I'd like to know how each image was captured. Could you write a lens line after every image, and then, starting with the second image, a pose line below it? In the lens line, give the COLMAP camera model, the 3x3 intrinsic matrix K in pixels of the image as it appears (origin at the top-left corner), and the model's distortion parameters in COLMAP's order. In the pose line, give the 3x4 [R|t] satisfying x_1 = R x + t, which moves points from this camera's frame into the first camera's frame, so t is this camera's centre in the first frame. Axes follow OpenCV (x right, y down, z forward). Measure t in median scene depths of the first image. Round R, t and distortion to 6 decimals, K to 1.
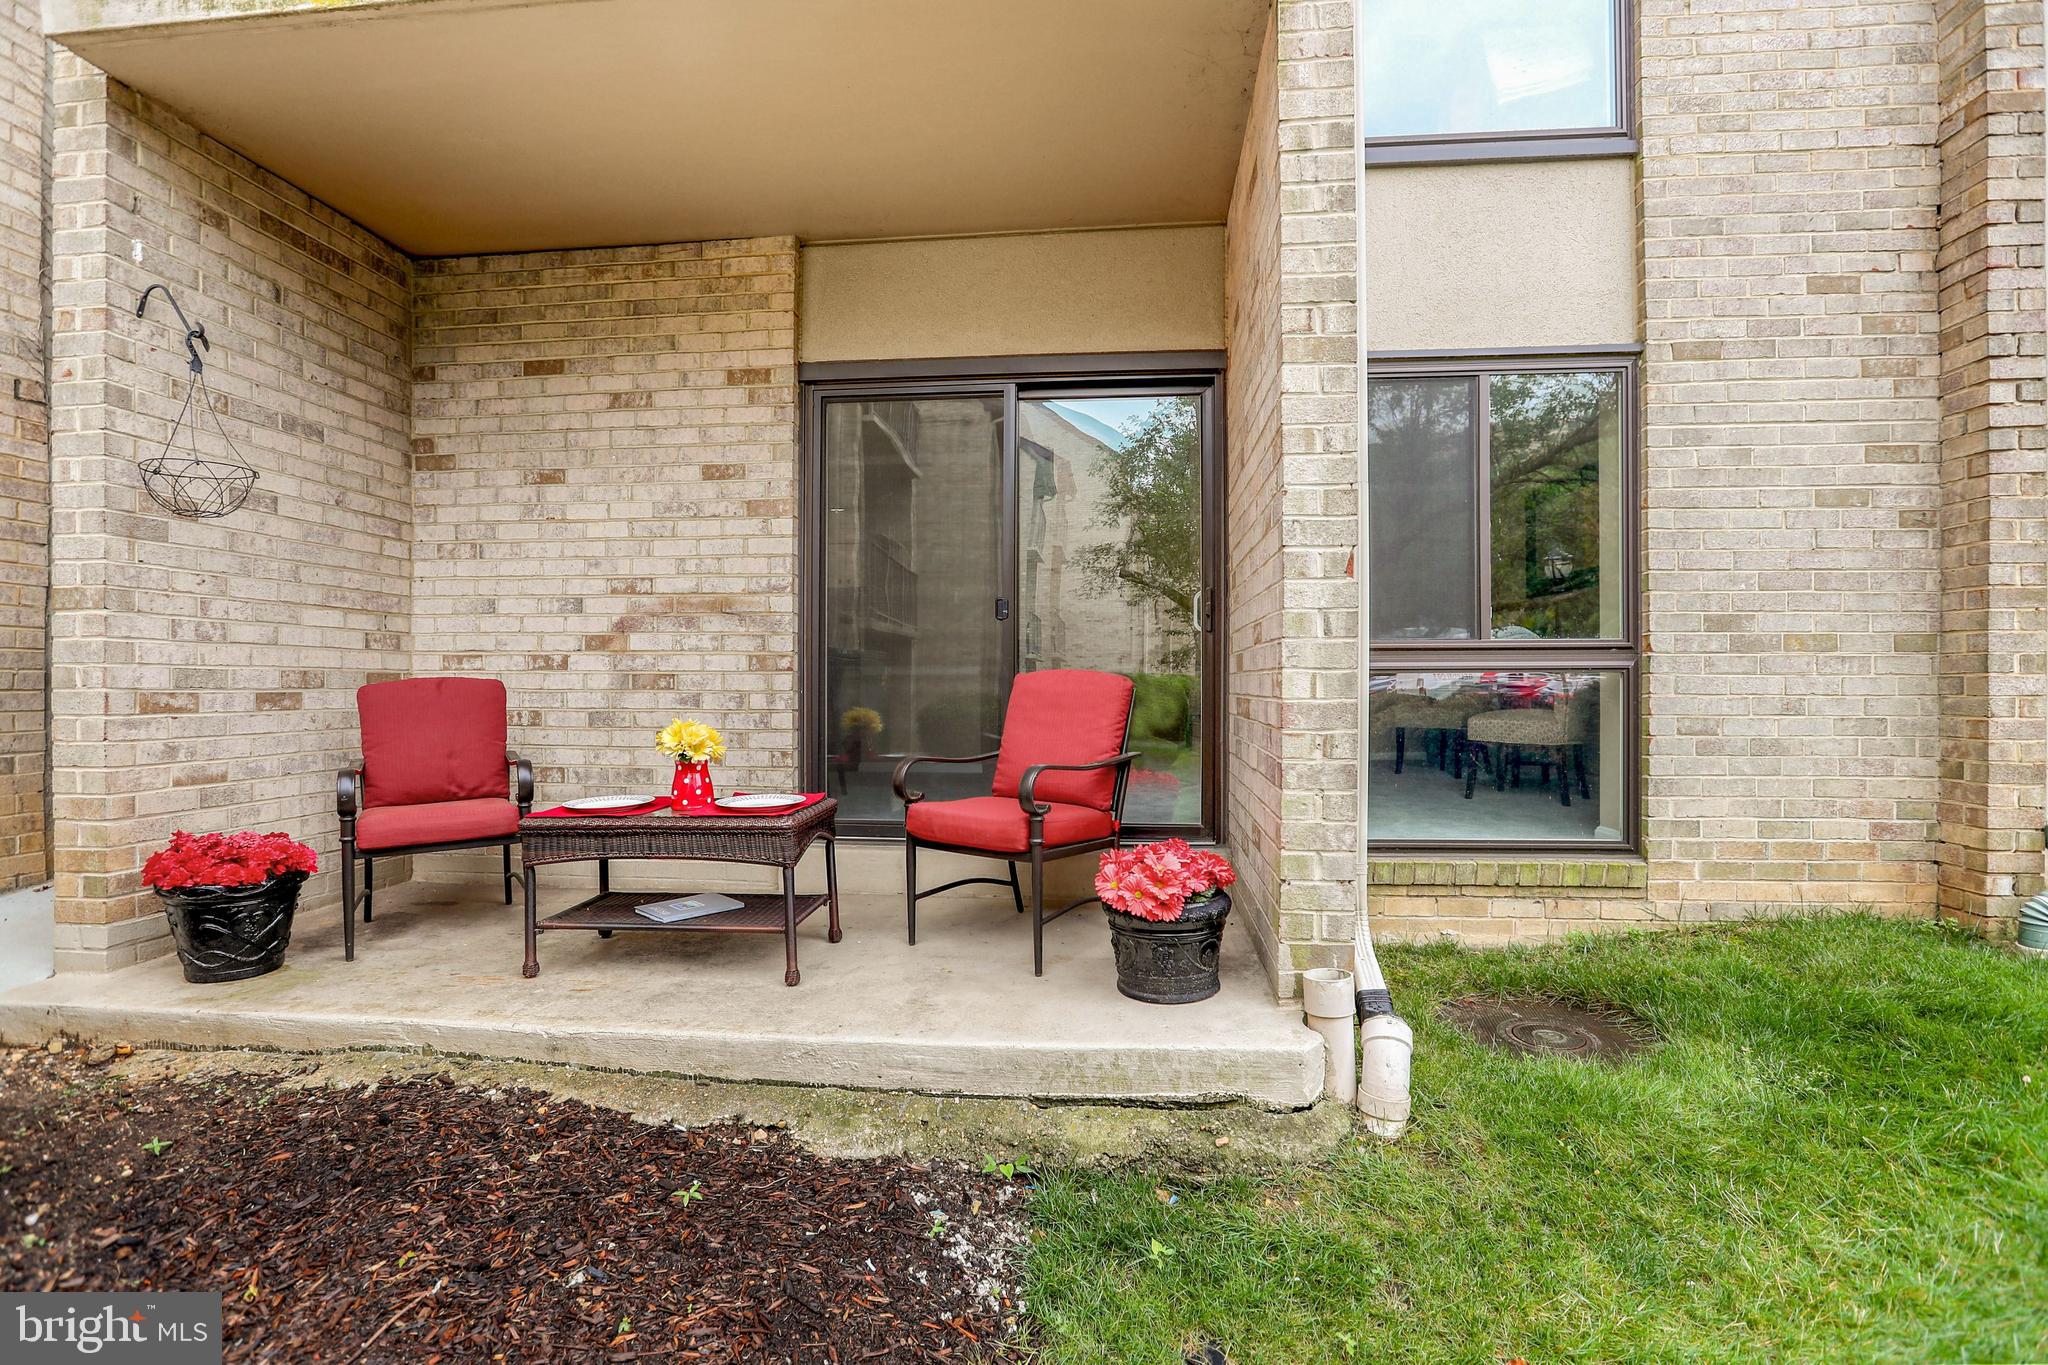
lens RADIAL K [[948.5, 0, 1022.6], [0, 948.5, 688.5], [0, 0, 1]] dist [-0.039215, 0.011851]
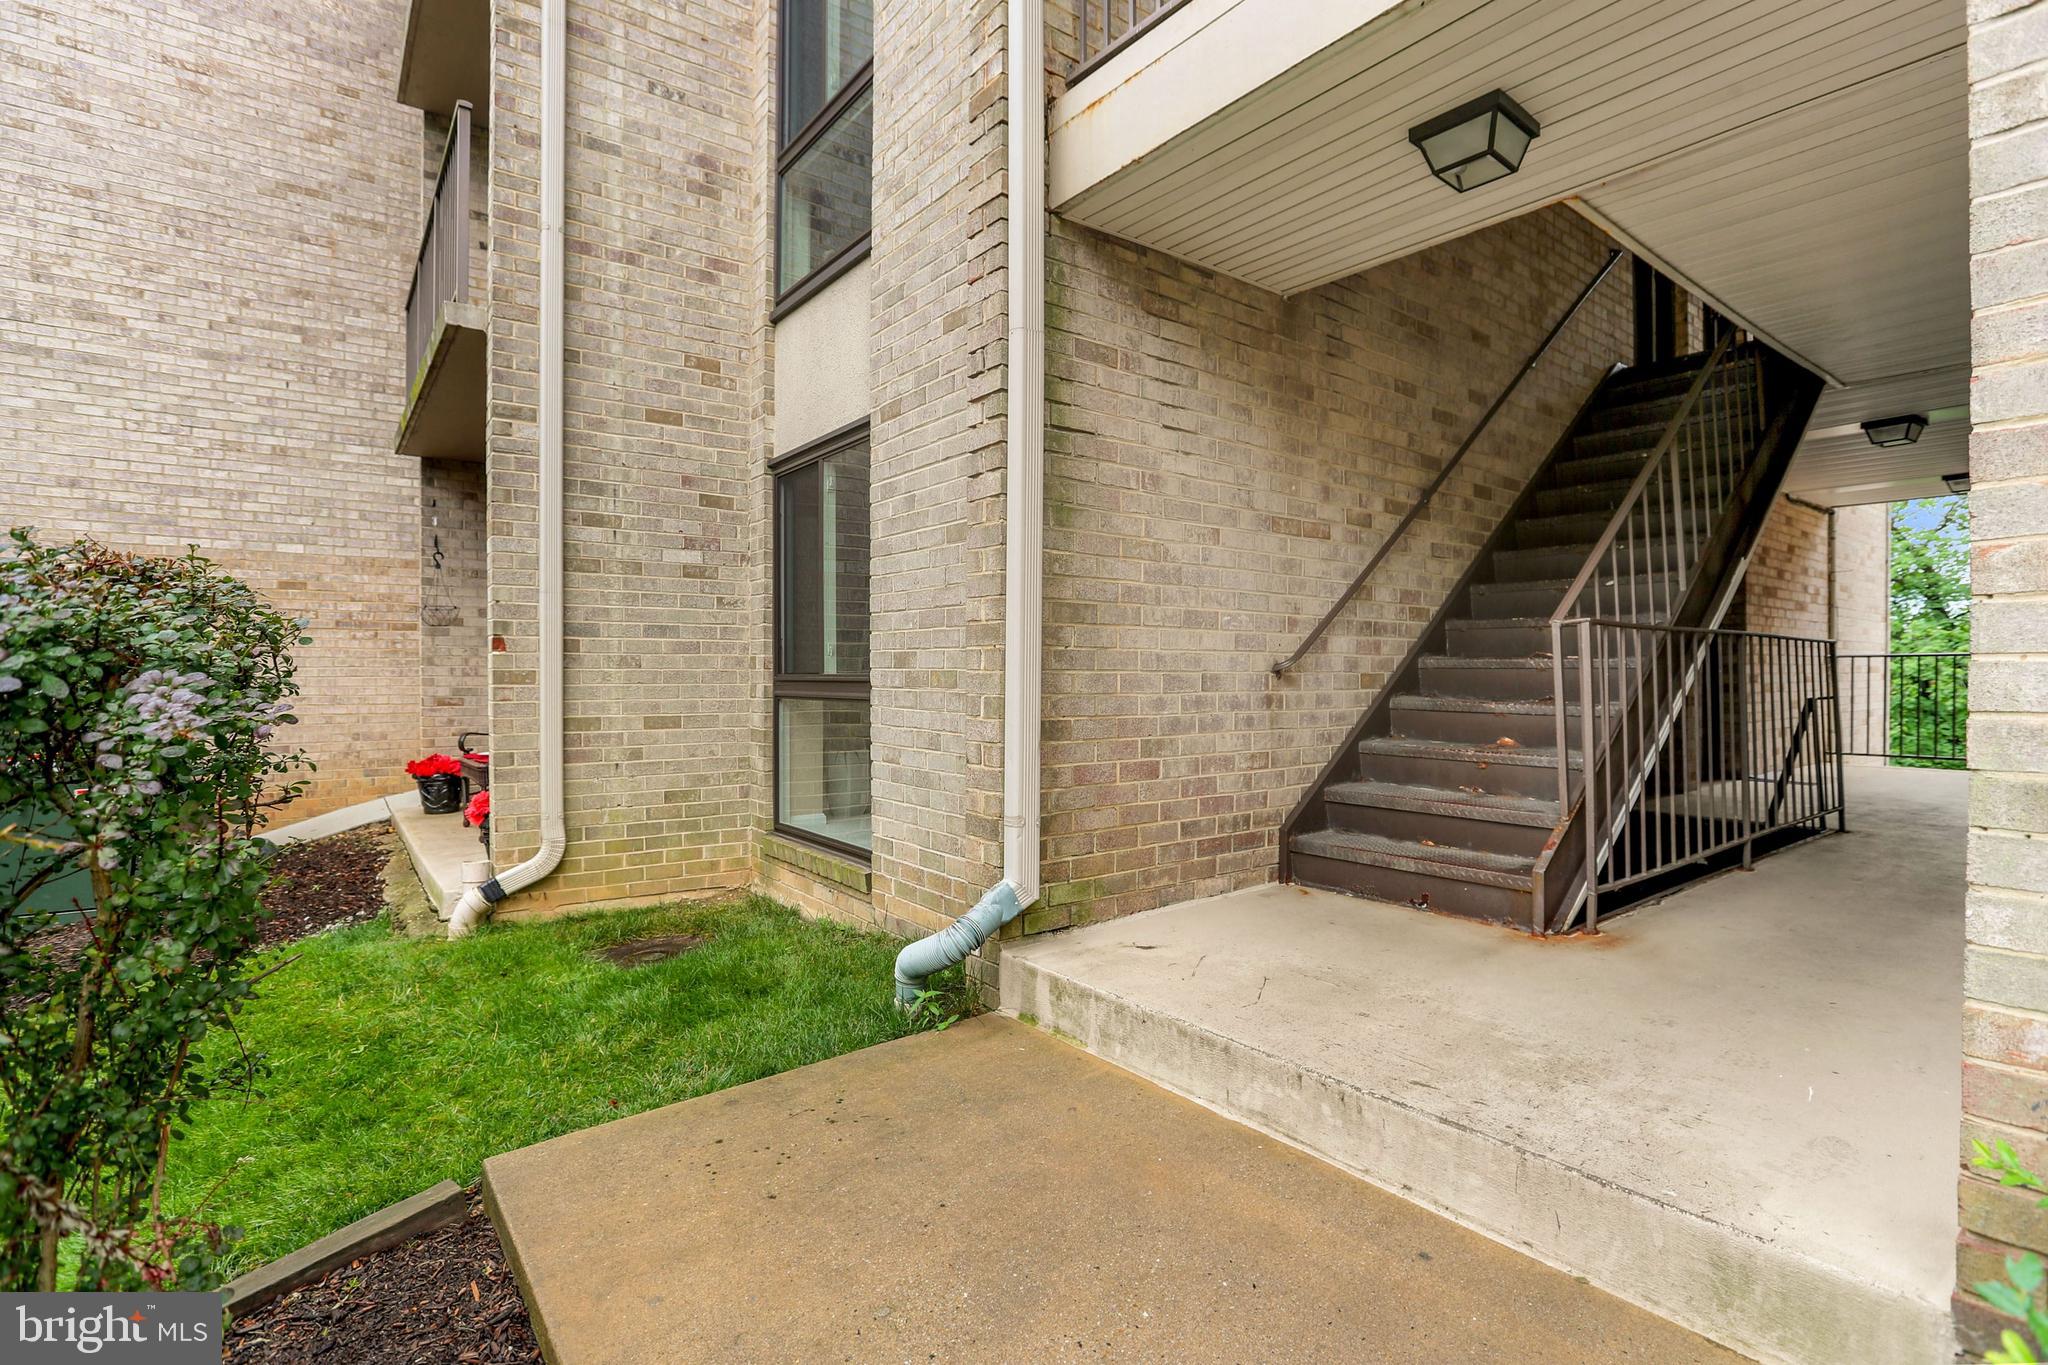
lens RADIAL K [[948.5, 0, 1022.1], [0, 948.5, 676.7], [0, 0, 1]] dist [-0.039215, 0.011851]
pose [[0.684079, 0.004847, -0.729392, 1.794267], [-0.003963, 0.999988, 0.002928, -0.059807], [0.729398, 0.000888, 0.684090, 0.384054]]
